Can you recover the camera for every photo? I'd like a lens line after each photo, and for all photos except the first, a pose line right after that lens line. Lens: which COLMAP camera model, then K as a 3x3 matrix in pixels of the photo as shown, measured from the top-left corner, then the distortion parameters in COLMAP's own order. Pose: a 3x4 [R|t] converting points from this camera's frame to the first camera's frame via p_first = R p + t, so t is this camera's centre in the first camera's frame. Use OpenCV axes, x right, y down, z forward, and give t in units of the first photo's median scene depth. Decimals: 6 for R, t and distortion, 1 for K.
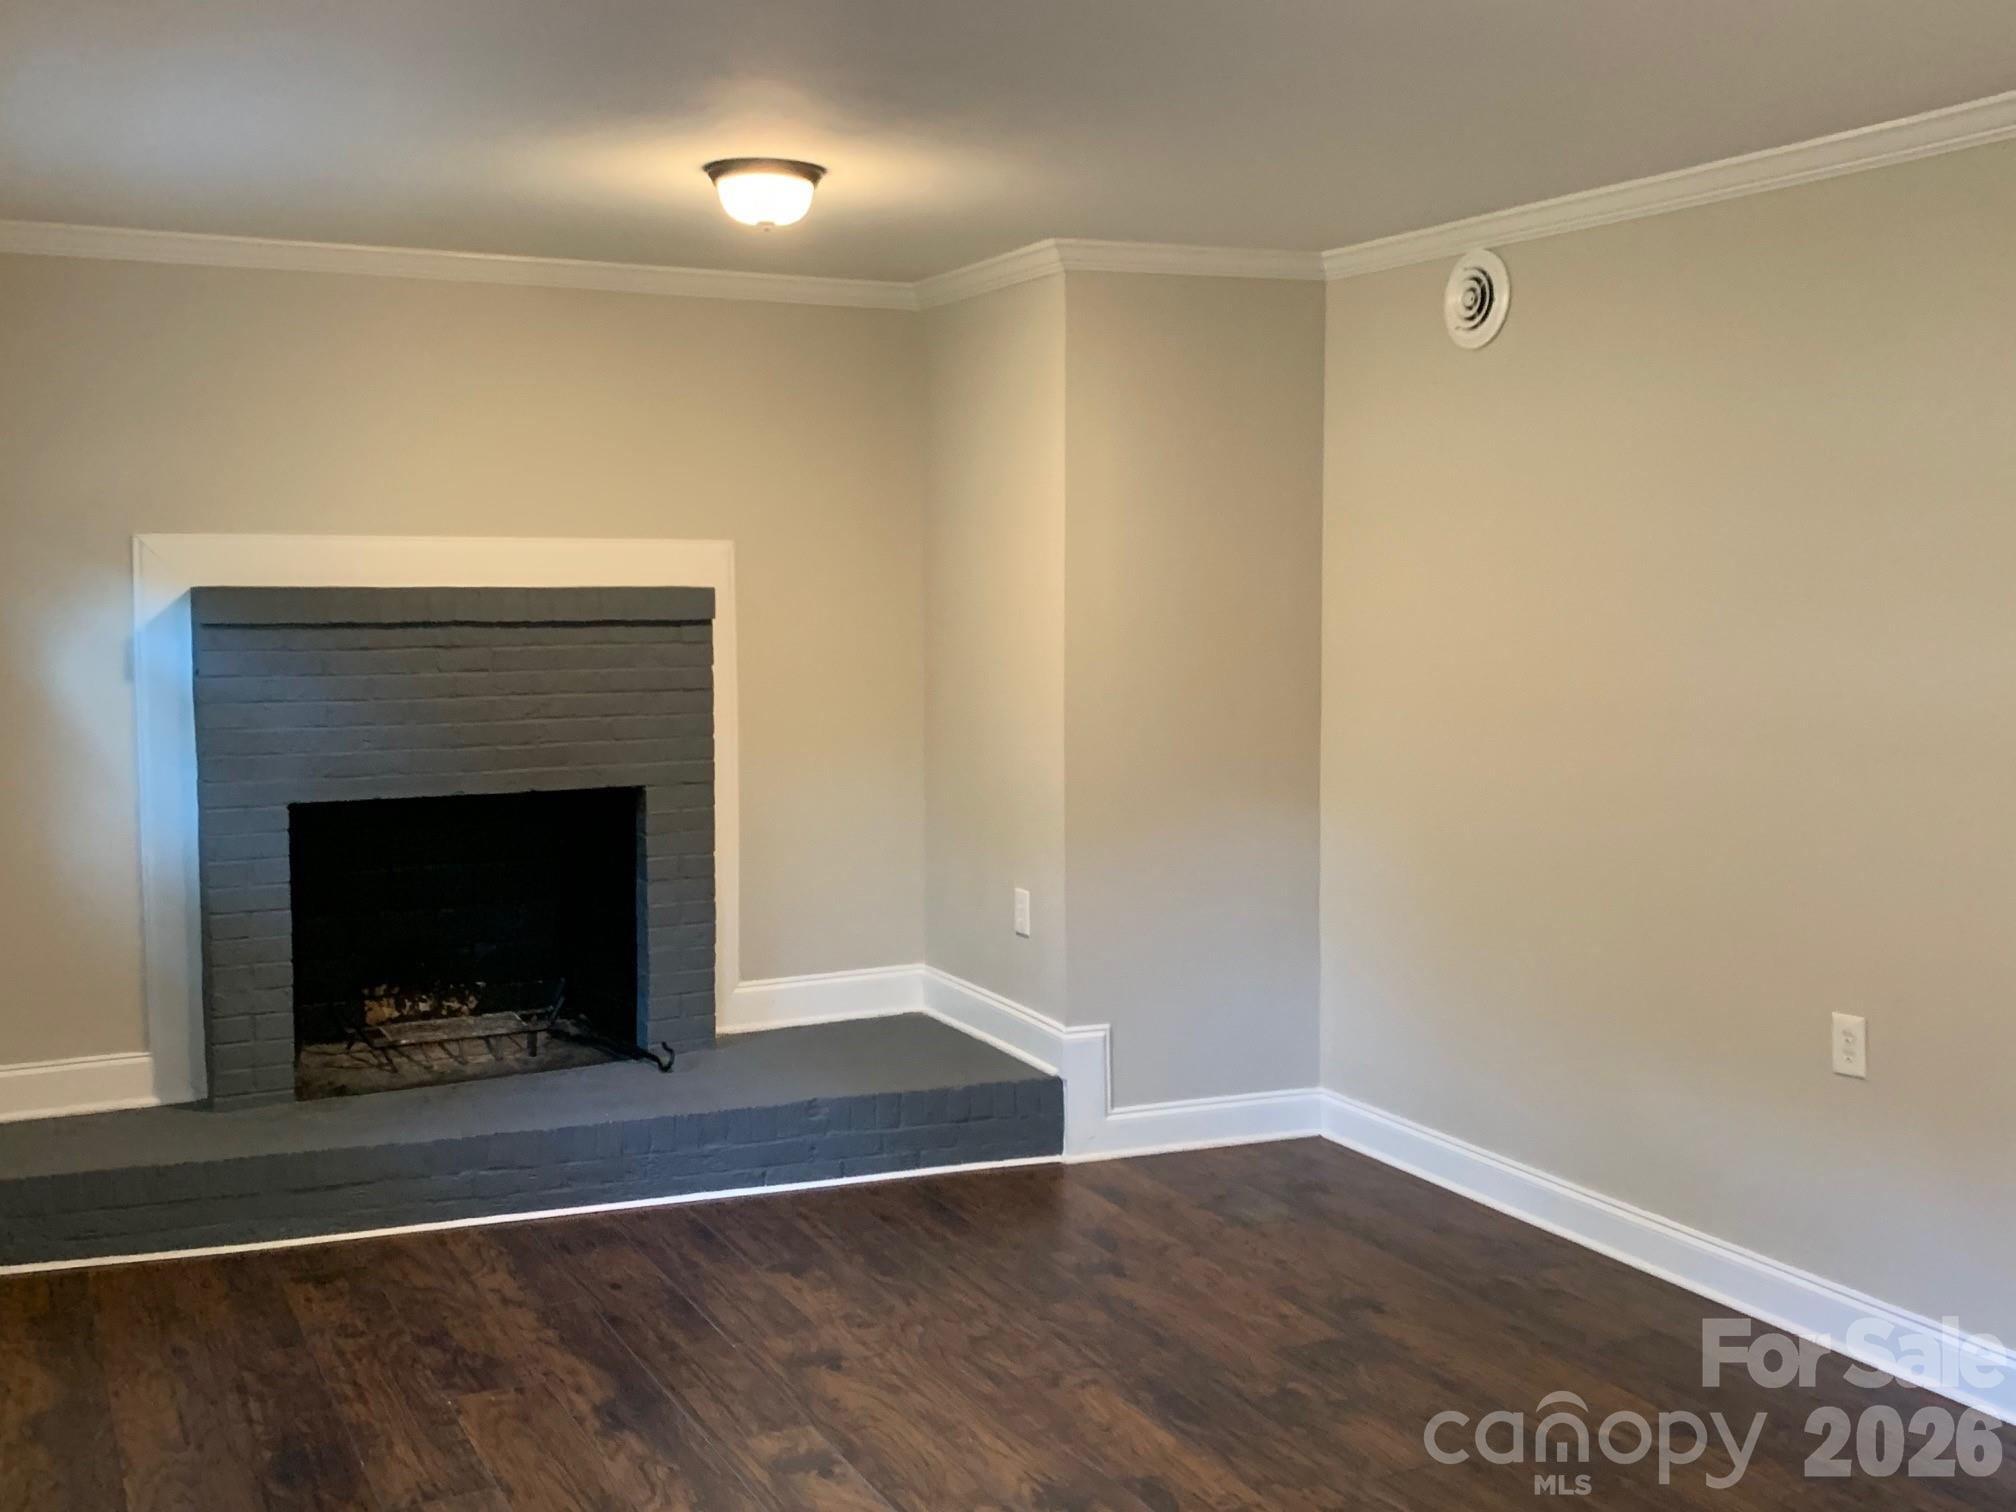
lens RADIAL K [[2005.6, 0, 999.1], [0, 2005.6, 701.9], [0, 0, 1]] dist [0.194651, -0.514450]
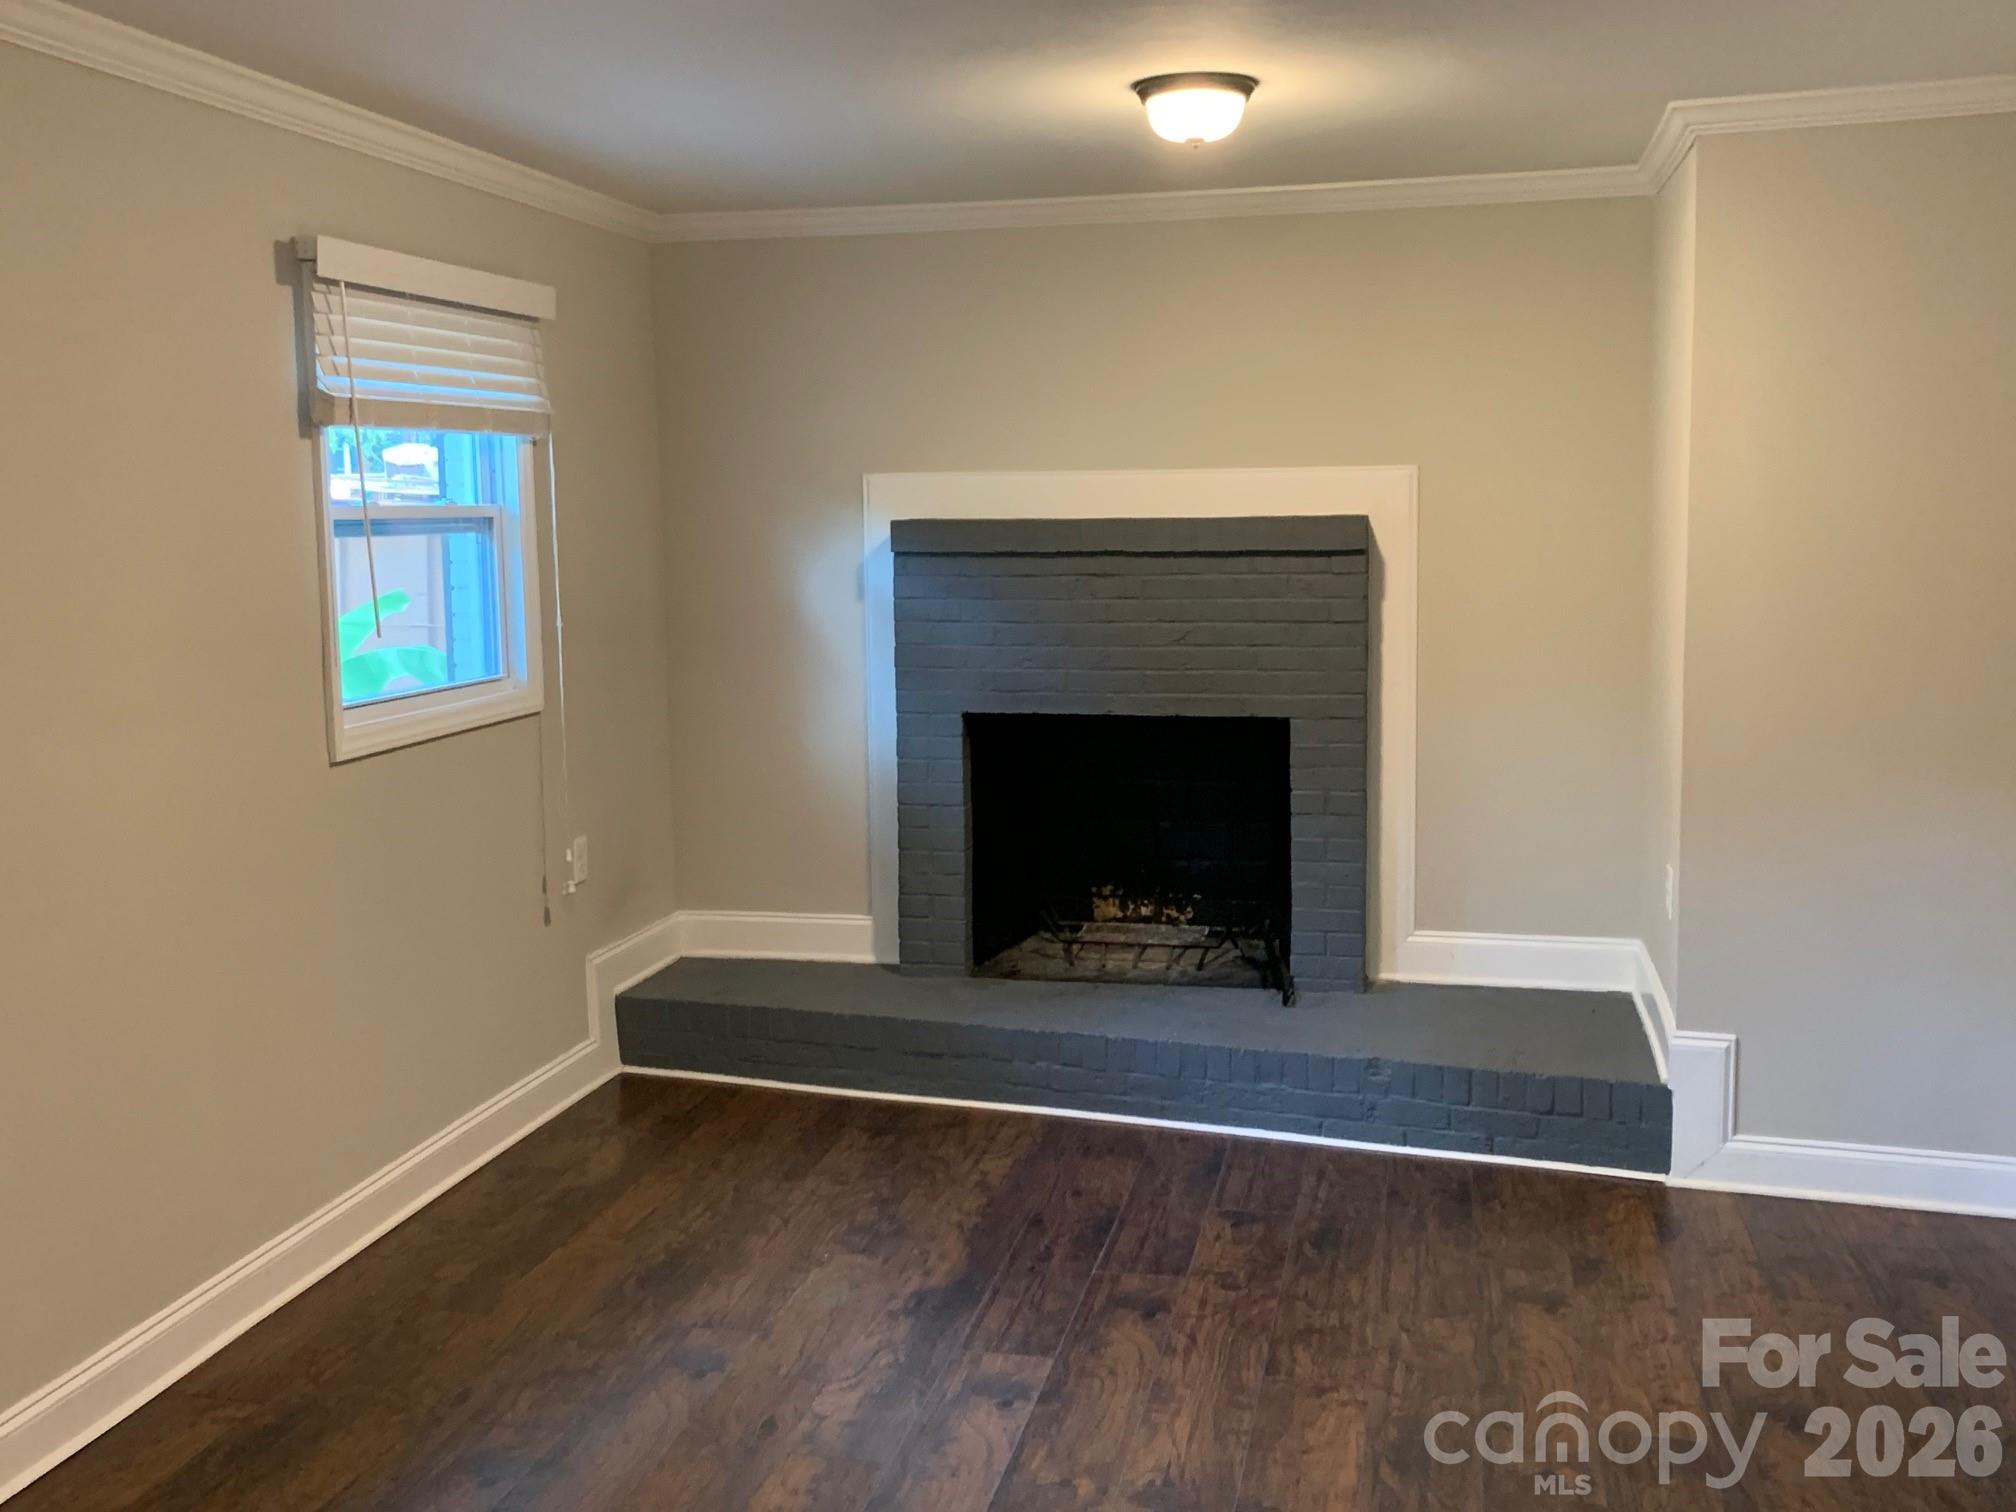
lens RADIAL K [[2005.6, 0, 999.1], [0, 2005.6, 701.9], [0, 0, 1]] dist [0.194651, -0.514450]
pose [[0.769191, 0.056876, -0.636482, 0.368864], [-0.030262, 0.998156, 0.052624, -0.014808], [0.638301, -0.021217, 0.769494, 0.159971]]
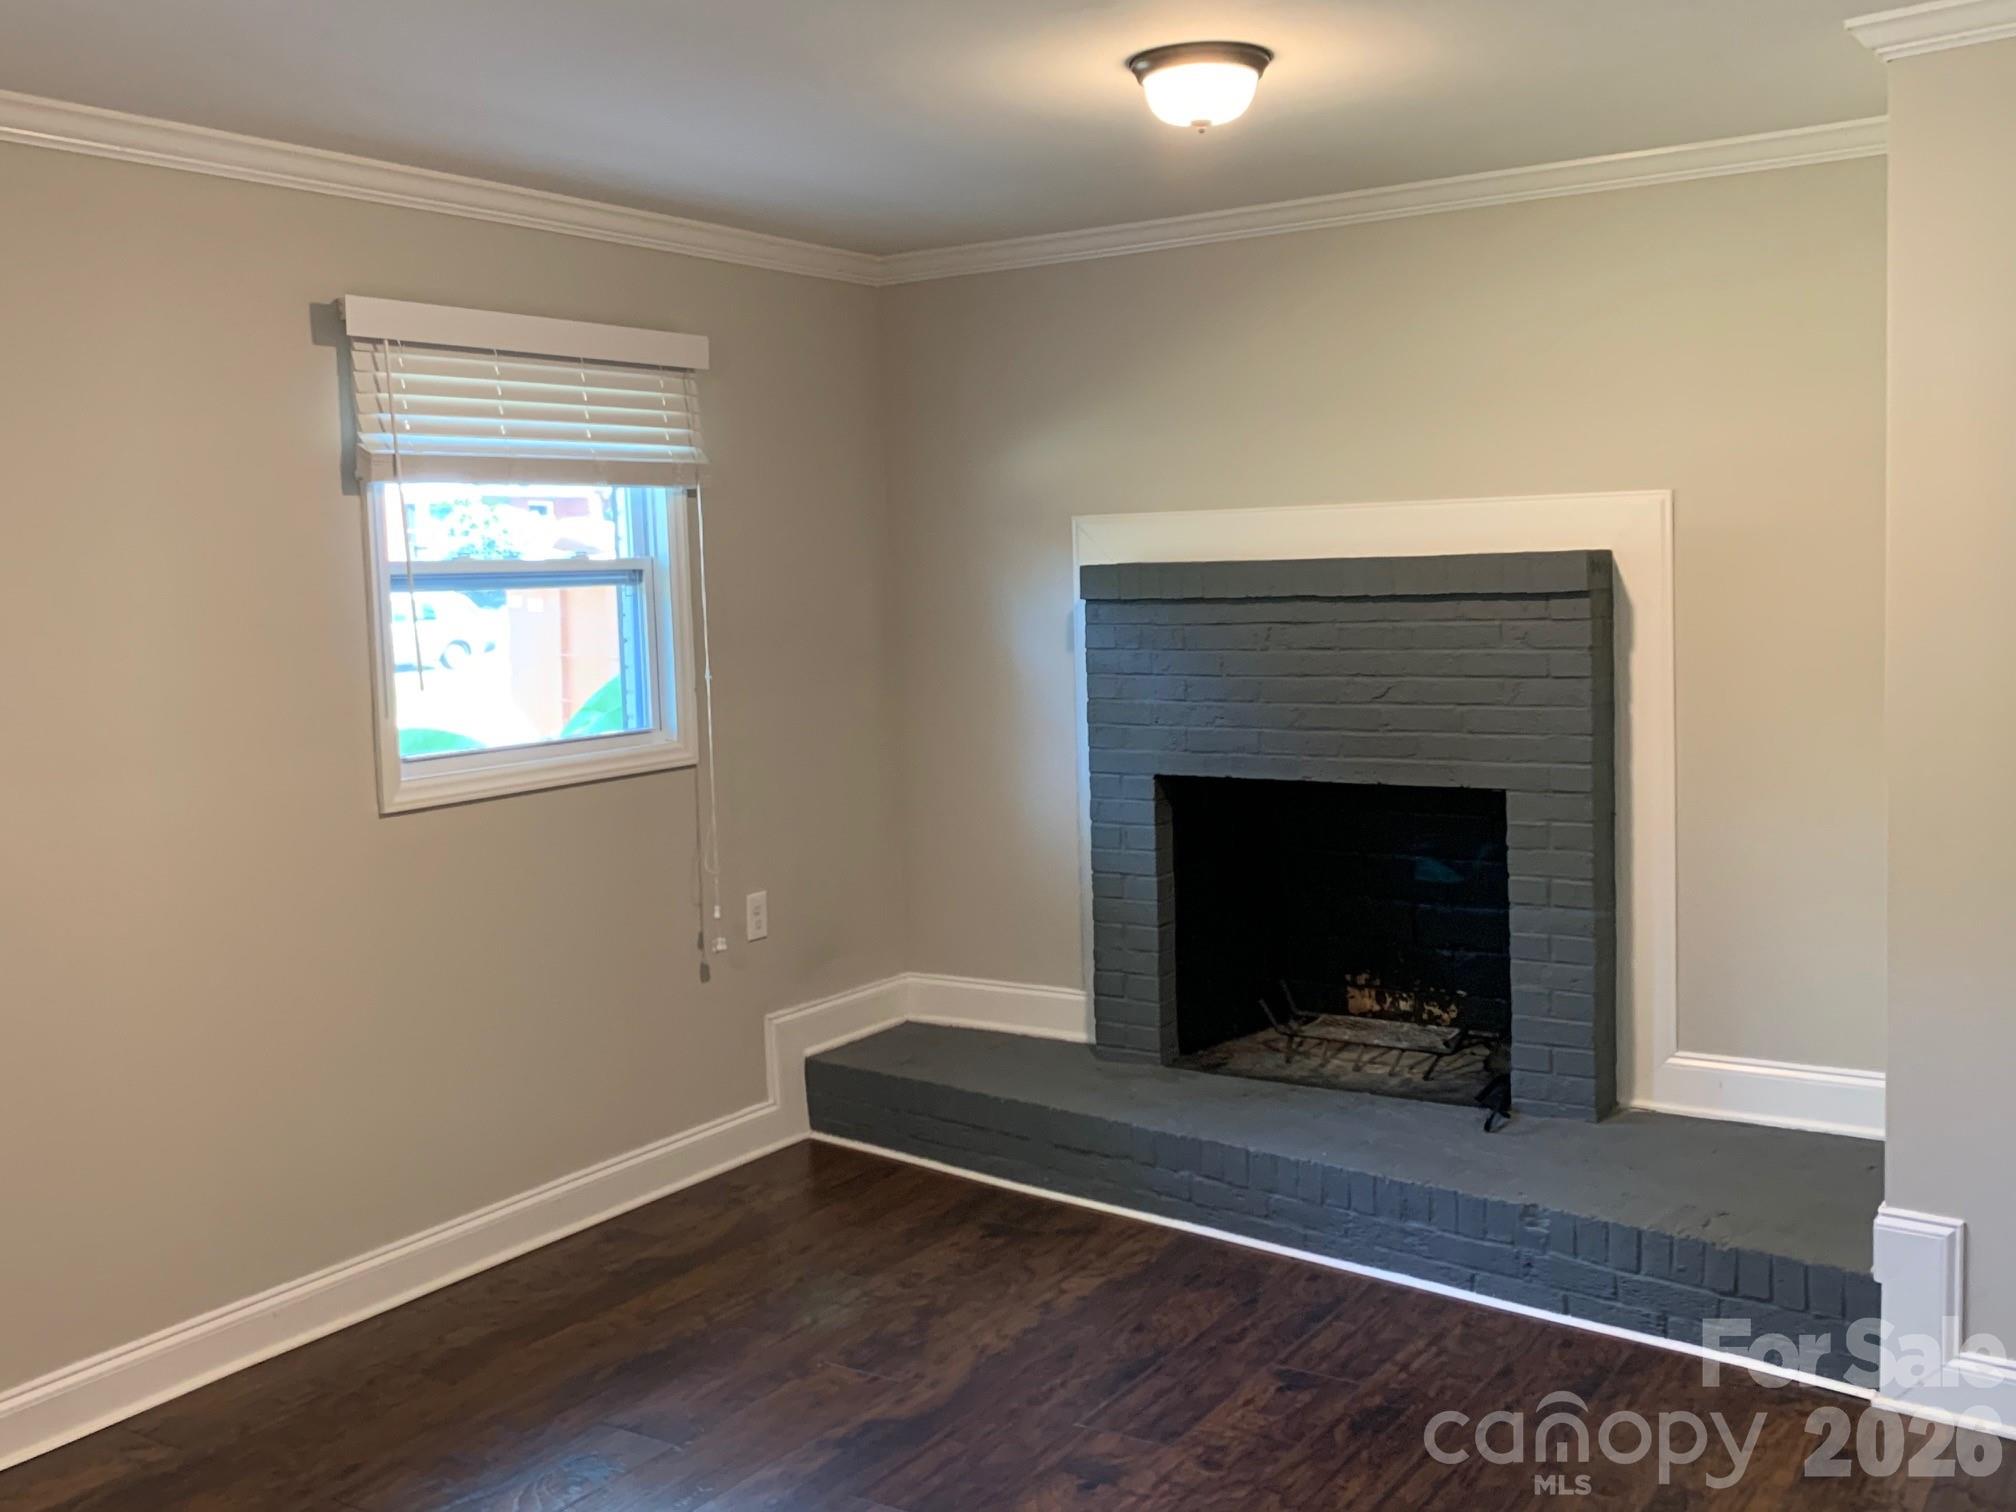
lens RADIAL K [[2005.6, 0, 999.1], [0, 2005.6, 701.9], [0, 0, 1]] dist [0.194651, -0.514450]
pose [[0.496526, 0.047759, -0.866707, 0.483575], [-0.027204, 0.998851, 0.039456, -0.024169], [0.867595, 0.003987, 0.497255, 0.426525]]
